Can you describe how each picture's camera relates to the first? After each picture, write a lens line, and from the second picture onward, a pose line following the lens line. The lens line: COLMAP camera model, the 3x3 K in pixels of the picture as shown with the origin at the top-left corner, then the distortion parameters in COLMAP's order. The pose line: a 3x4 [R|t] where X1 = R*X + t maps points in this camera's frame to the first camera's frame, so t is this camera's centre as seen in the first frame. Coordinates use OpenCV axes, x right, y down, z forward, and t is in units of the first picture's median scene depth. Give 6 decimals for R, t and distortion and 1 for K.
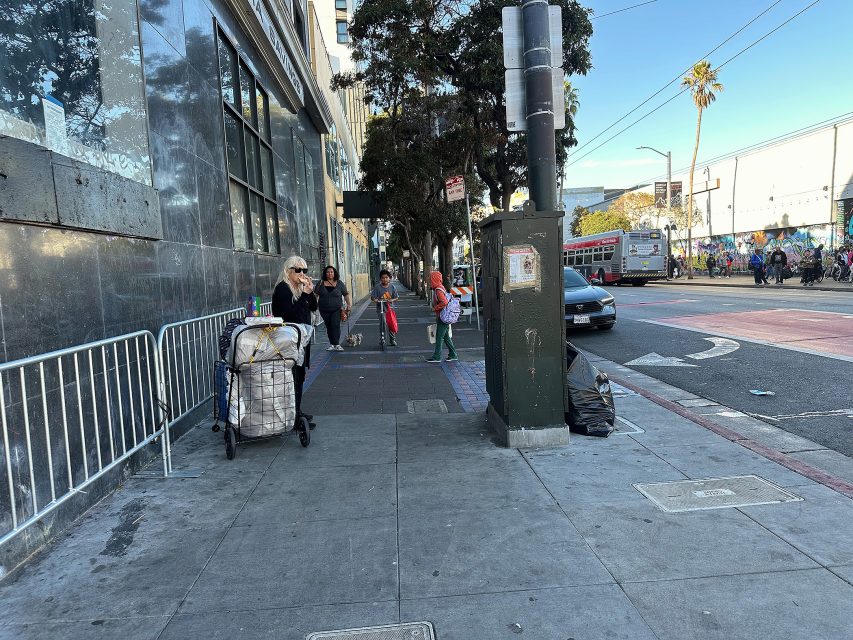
lens RADIAL K [[585.1, 0, 426.5], [0, 585.1, 320.0], [0, 0, 1]] dist [0.062891, -0.065190]
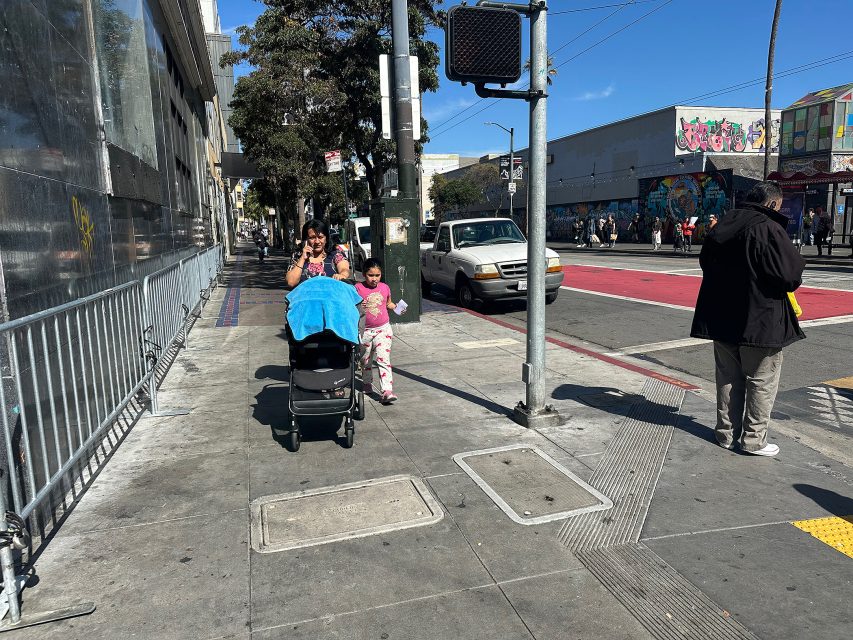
lens RADIAL K [[590.7, 0, 435.8], [0, 590.7, 315.3], [0, 0, 1]] dist [0.164075, -0.262236]
pose [[0.968783, -0.010951, 0.247669, -0.049098], [-0.002971, 0.998439, 0.055768, 0.018915], [-0.247893, -0.054763, 0.967238, -0.226389]]
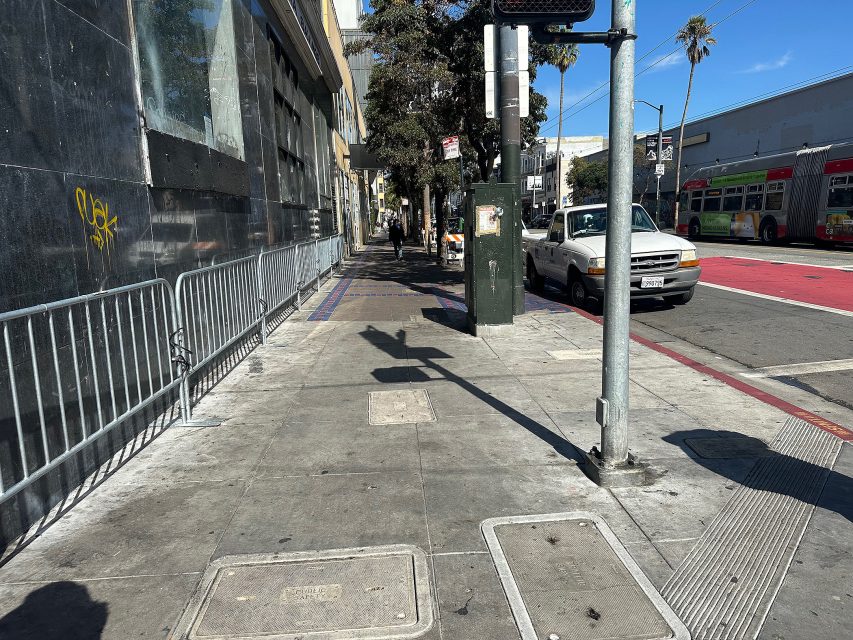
lens RADIAL K [[592.4, 0, 426.5], [0, 592.4, 320.0], [0, 0, 1]] dist [0.062631, -0.072568]
pose [[0.999856, 0.015738, 0.006351, -0.001030], [-0.016224, 0.996192, 0.085666, 0.012201], [-0.004979, -0.085757, 0.996304, -0.172793]]
